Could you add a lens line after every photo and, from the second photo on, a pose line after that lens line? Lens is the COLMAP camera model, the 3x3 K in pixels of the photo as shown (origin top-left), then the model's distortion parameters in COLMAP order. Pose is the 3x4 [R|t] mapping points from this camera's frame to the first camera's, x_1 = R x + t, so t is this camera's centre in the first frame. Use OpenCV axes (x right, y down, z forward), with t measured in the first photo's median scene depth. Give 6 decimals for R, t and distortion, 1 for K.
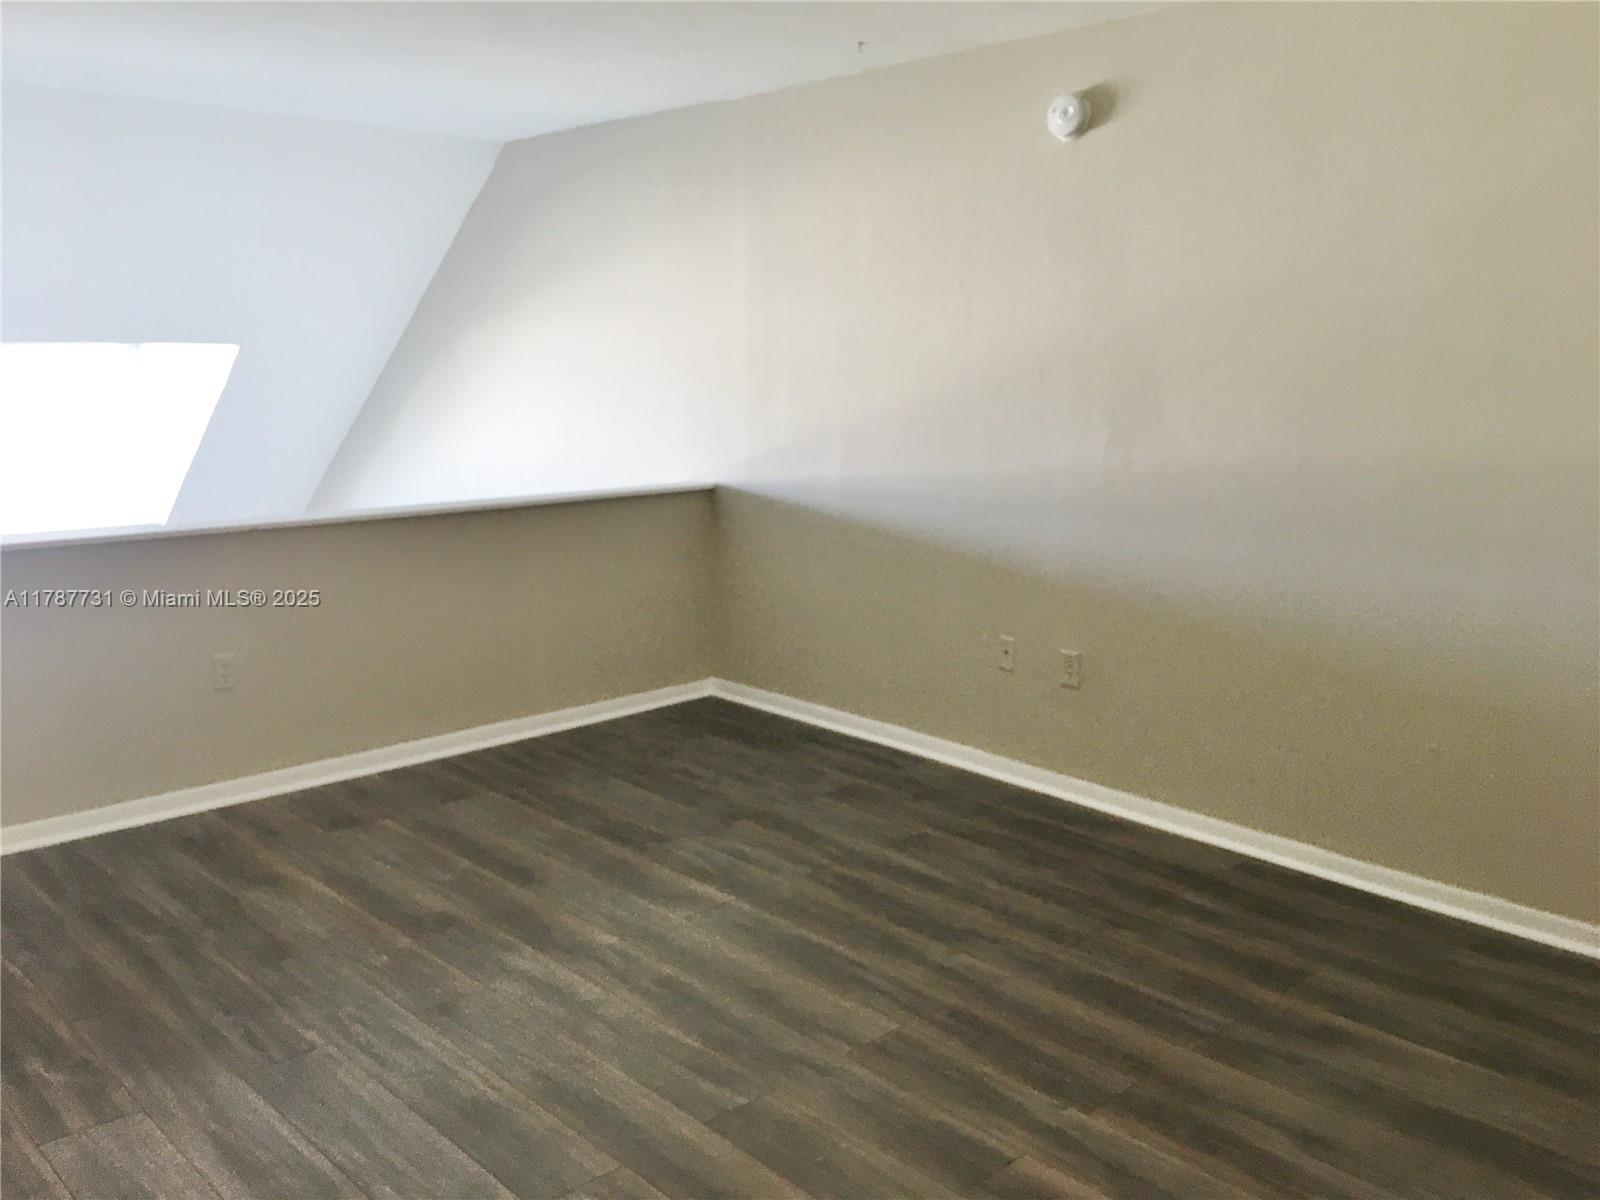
lens RADIAL K [[1367.7, 0, 796.6], [0, 1367.7, 601.2], [0, 0, 1]] dist [0.055765, -0.089231]
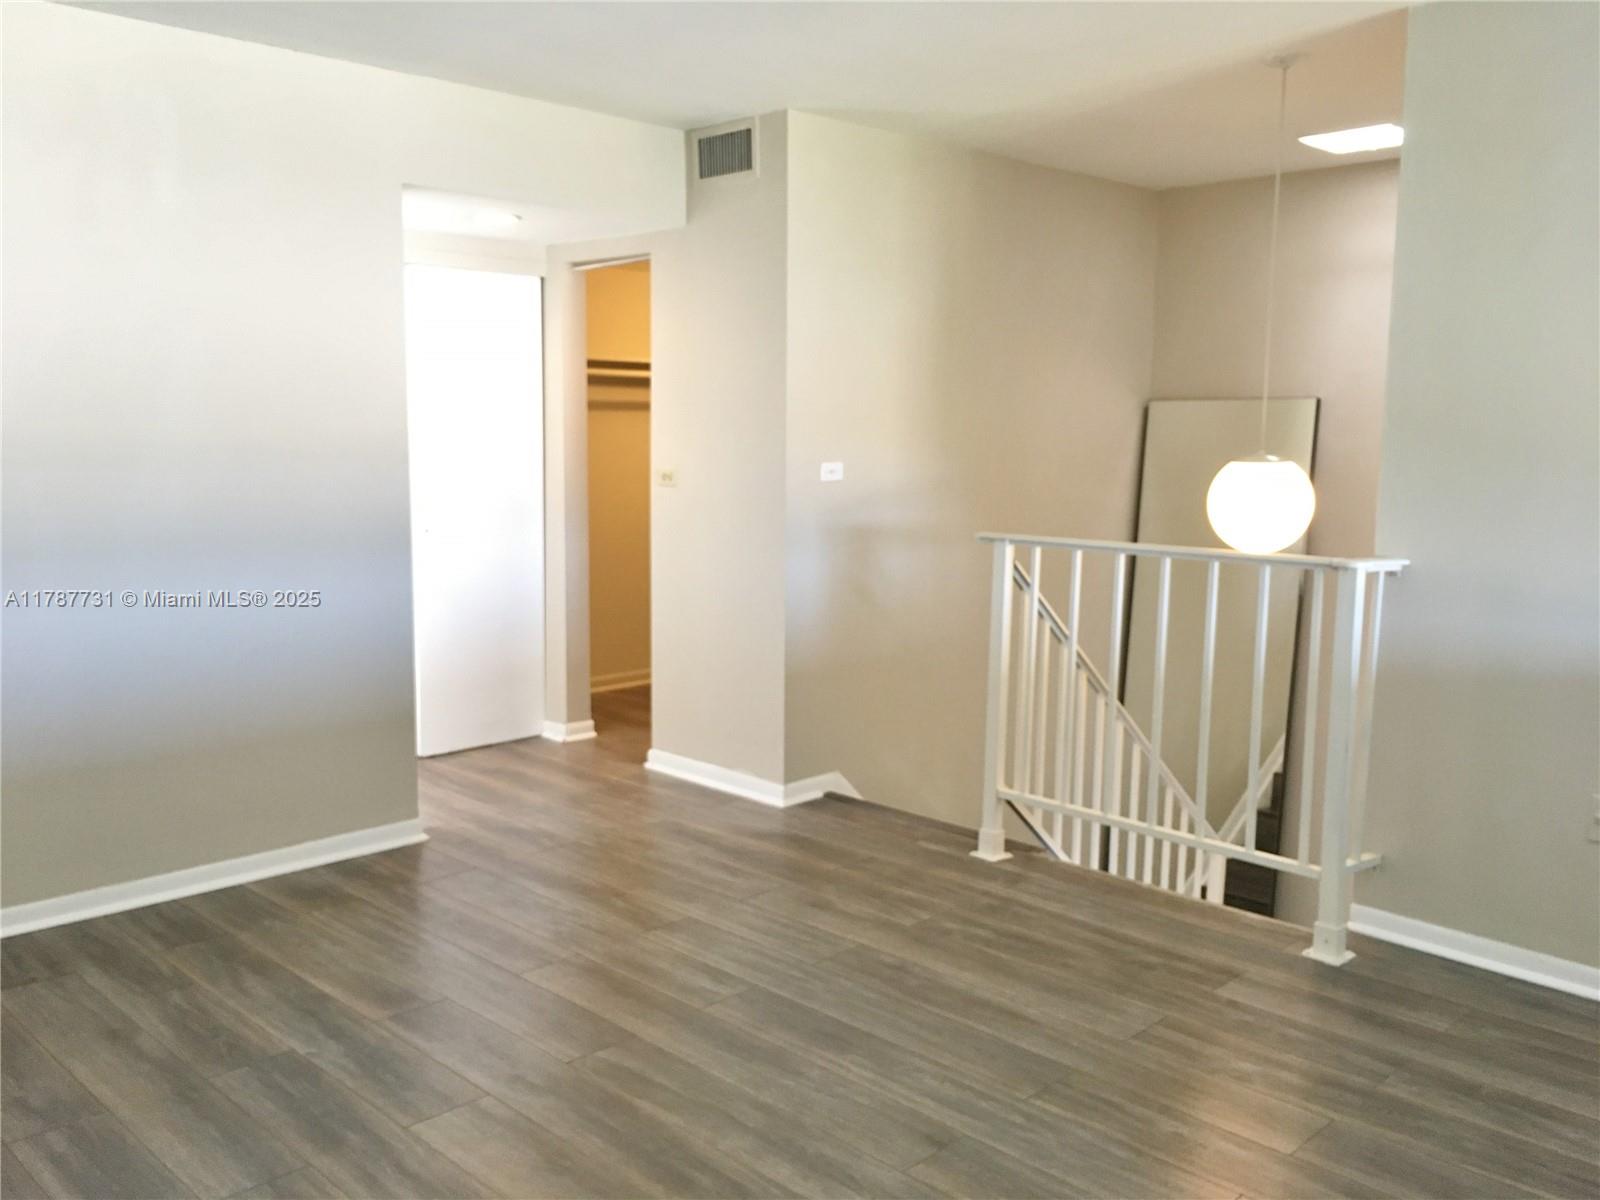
lens RADIAL K [[1367.7, 0, 795.8], [0, 1367.7, 607.4], [0, 0, 1]] dist [0.055765, -0.089231]
pose [[-0.999333, -0.011298, -0.034726, -0.120761], [-0.021604, 0.949579, 0.312784, -0.255746], [0.029442, 0.313326, -0.949189, 1.527680]]
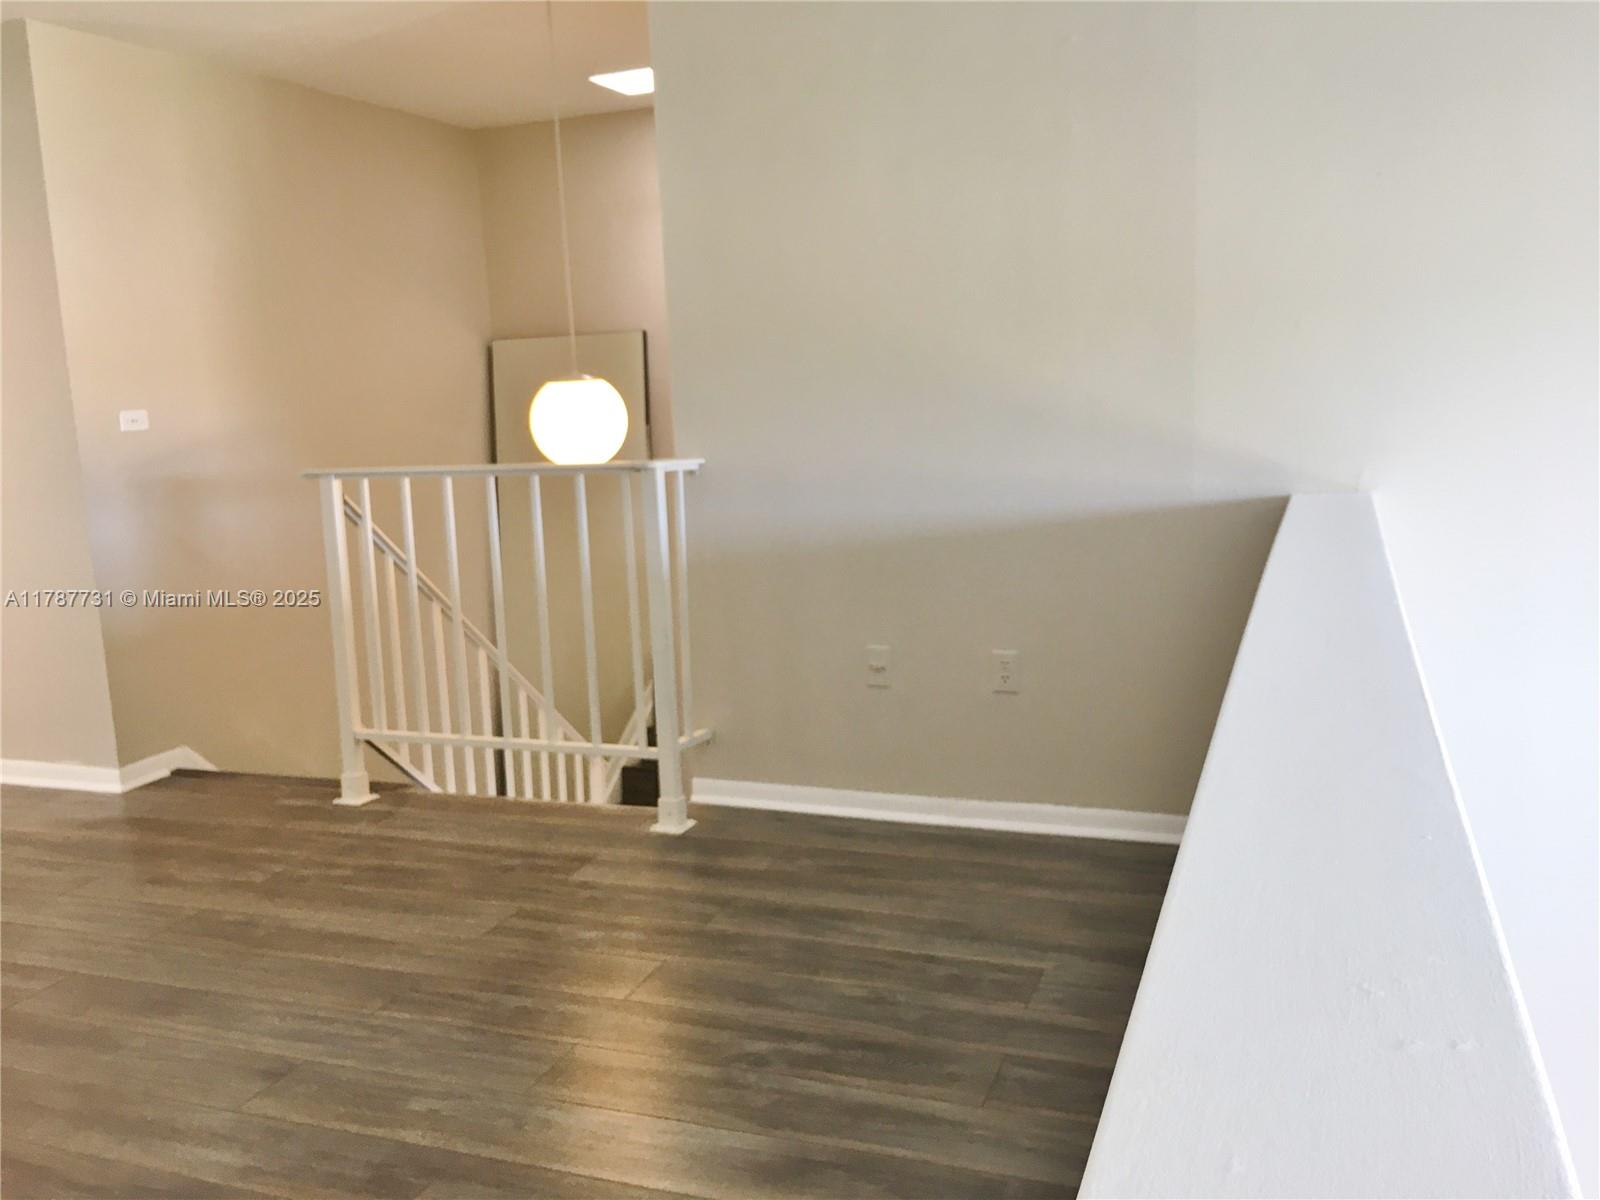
lens RADIAL K [[1367.7, 0, 809.4], [0, 1367.7, 604.7], [0, 0, 1]] dist [0.055765, -0.089231]
pose [[-0.893502, 0.103078, -0.437068, -0.188557], [-0.045856, 0.947267, 0.317146, -0.223834], [0.446711, 0.303413, -0.841659, 1.573889]]
